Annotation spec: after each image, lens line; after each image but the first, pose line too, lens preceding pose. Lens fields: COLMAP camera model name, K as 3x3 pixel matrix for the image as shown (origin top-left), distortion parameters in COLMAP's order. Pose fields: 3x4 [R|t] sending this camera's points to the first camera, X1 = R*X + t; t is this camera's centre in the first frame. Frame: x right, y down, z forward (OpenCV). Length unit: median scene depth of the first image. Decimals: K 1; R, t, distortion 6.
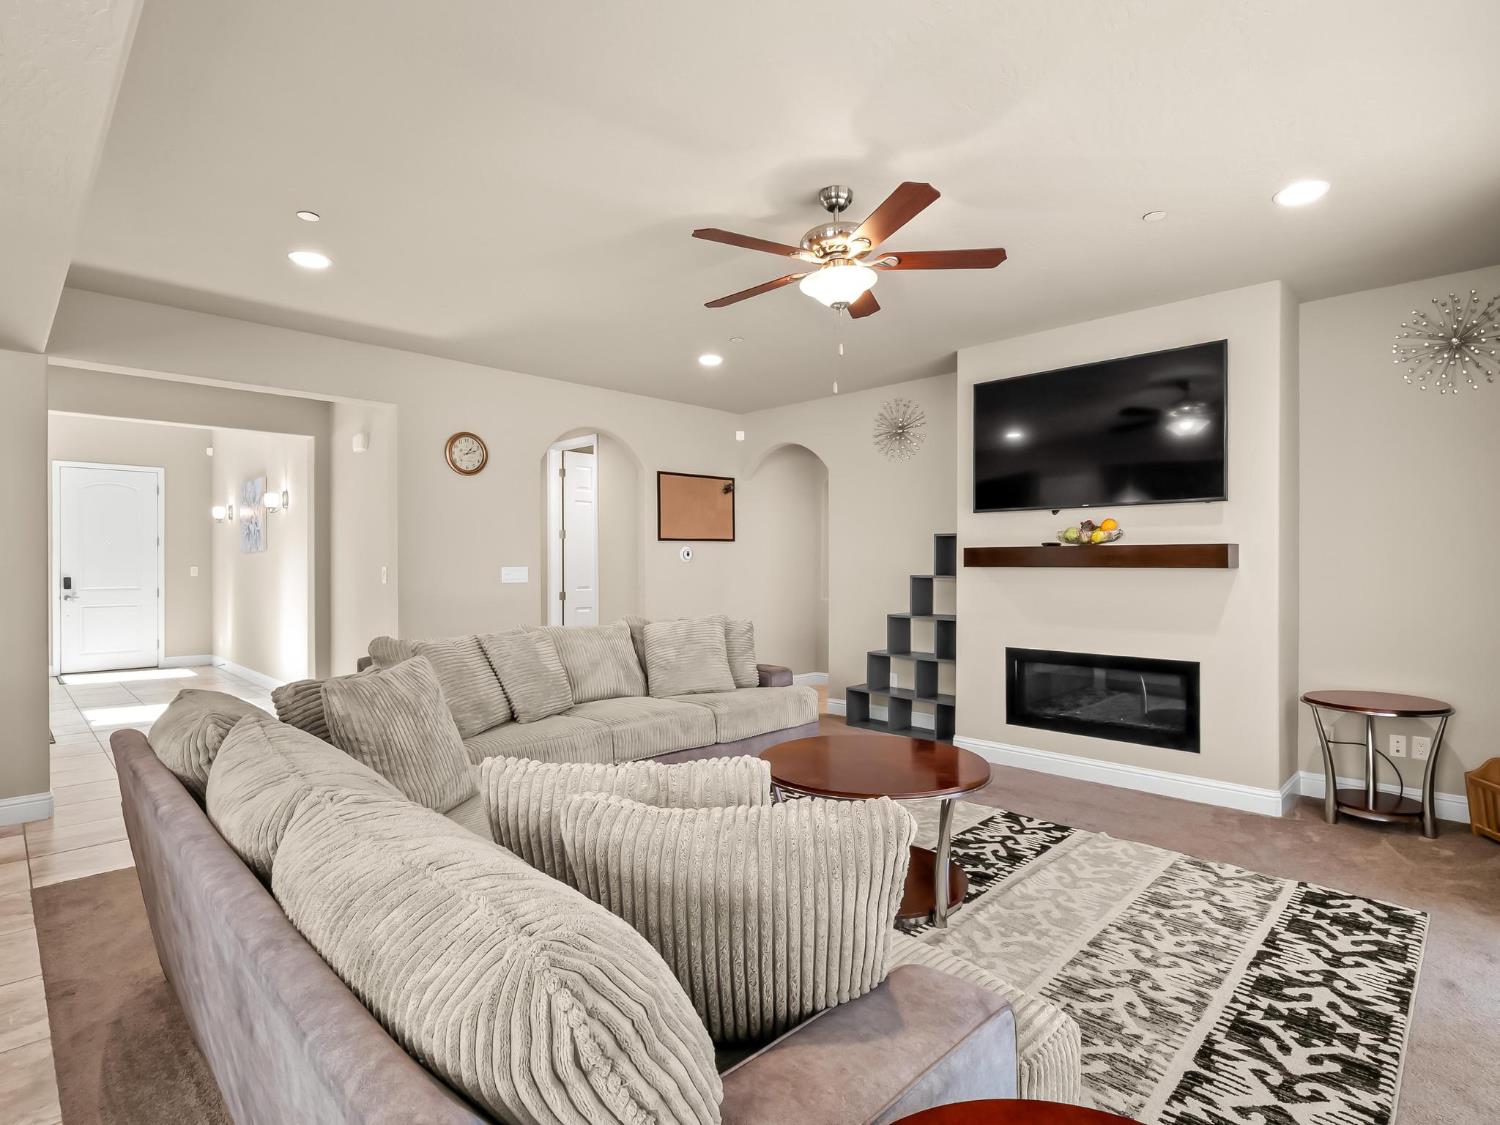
lens RADIAL K [[769.5, 0, 761.9], [0, 769.5, 564.0], [0, 0, 1]] dist [-0.019048, 0.000274]
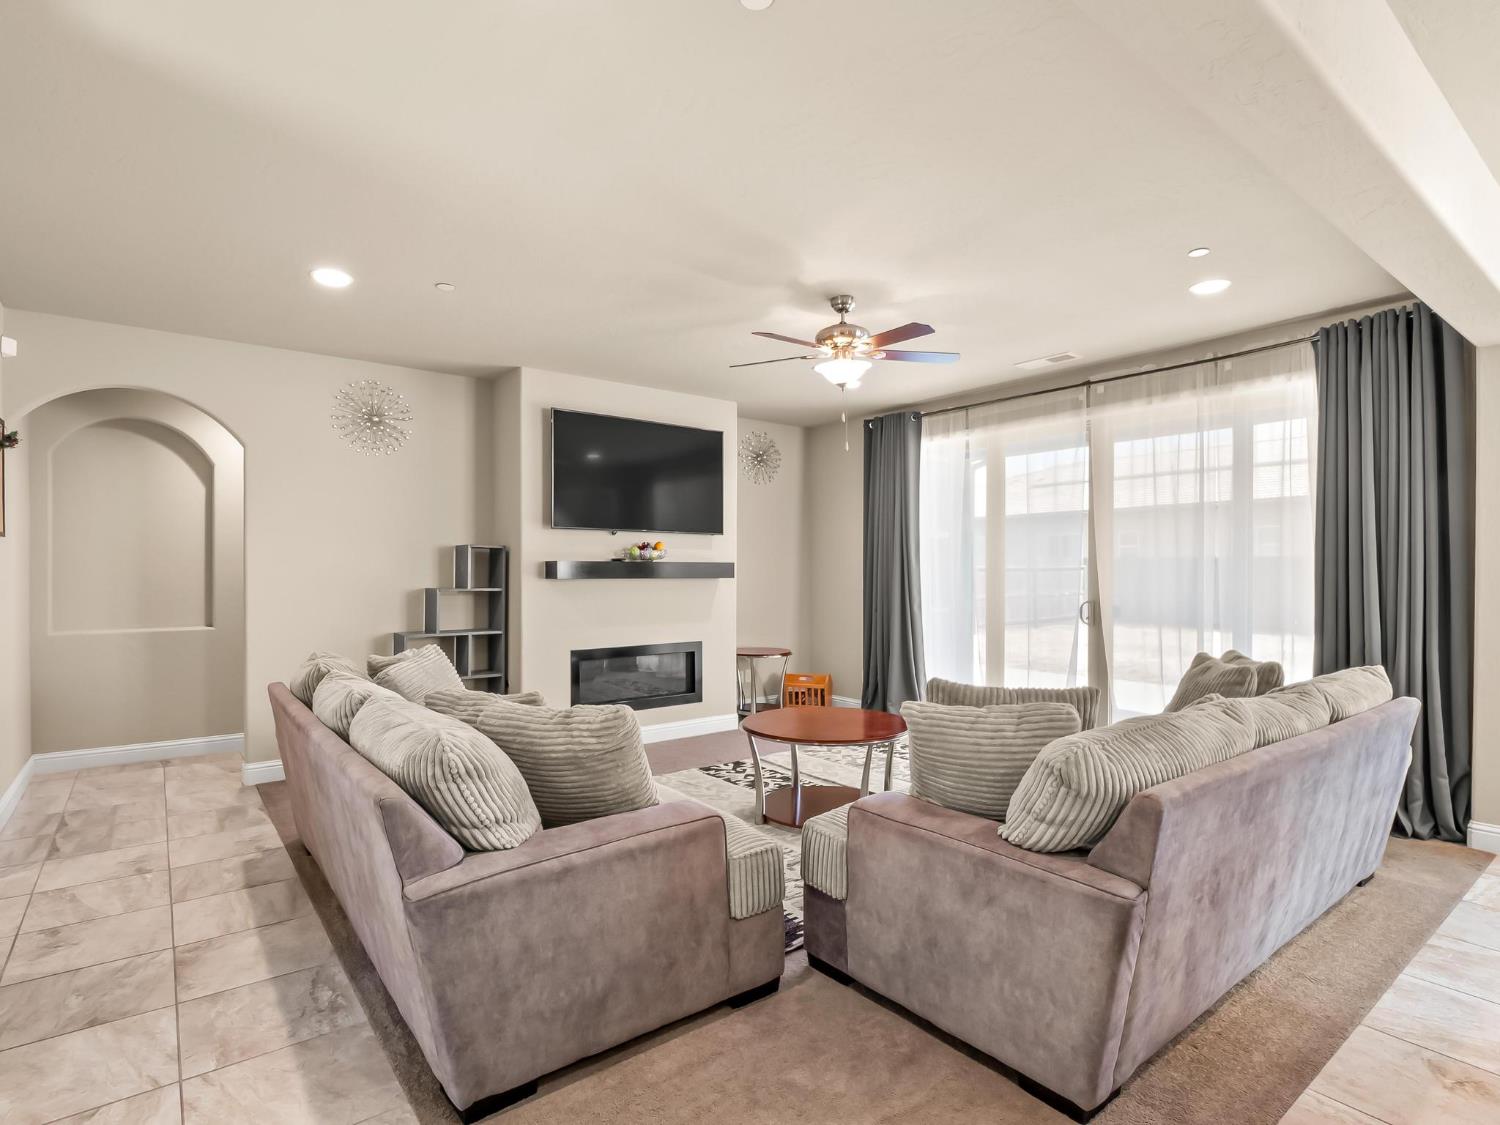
lens RADIAL K [[769.5, 0, 761.9], [0, 769.5, 564.0], [0, 0, 1]] dist [-0.019048, 0.000274]
pose [[0.117204, 0.008781, 0.993069, -0.741017], [0.001315, 0.999959, -0.008997, -0.005713], [-0.993107, 0.002361, 0.117187, 0.580322]]
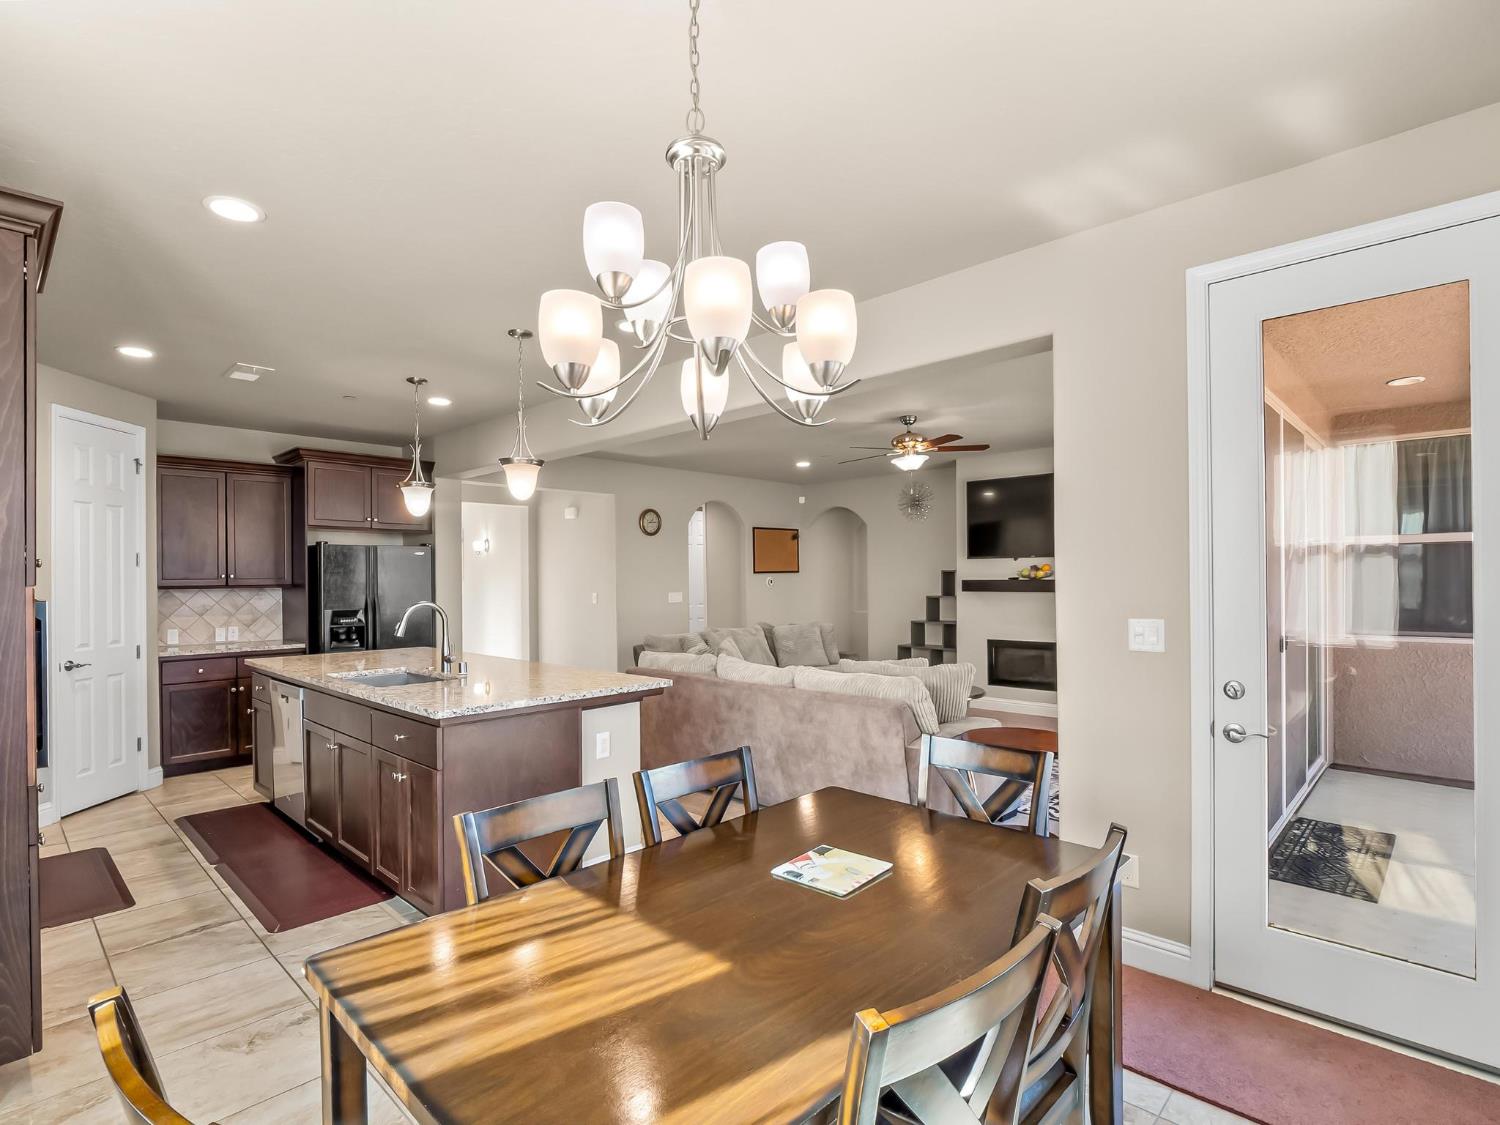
lens RADIAL K [[754.0, 0, 748.5], [0, 754.0, 572.2], [0, 0, 1]] dist [-0.011441, -0.001271]
pose [[0.999870, -0.006752, 0.014619, -0.218896], [0.006897, 0.999927, -0.009942, -0.024318], [-0.014550, 0.010042, 0.999844, -0.615719]]
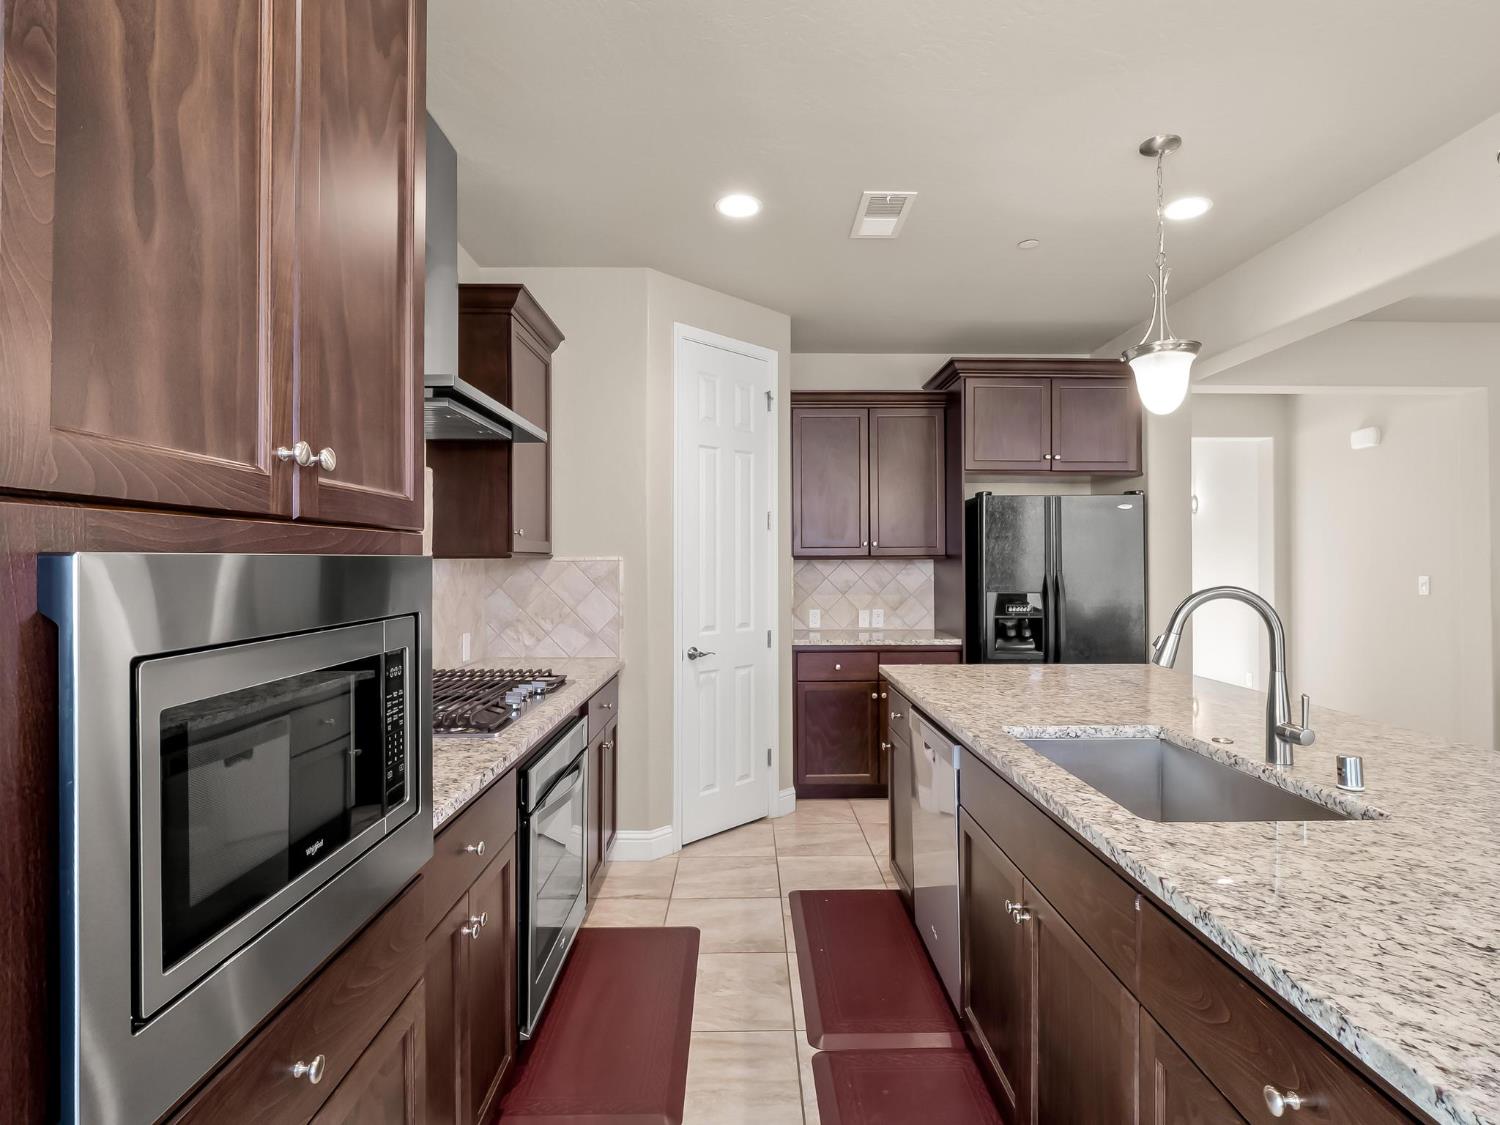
lens RADIAL K [[769.5, 0, 761.9], [0, 769.5, 564.0], [0, 0, 1]] dist [-0.019048, 0.000274]
pose [[0.717402, 0.002539, -0.696655, -0.476982], [-0.000938, 0.999996, 0.002678, -0.012945], [0.696659, -0.001268, 0.717401, -0.168291]]
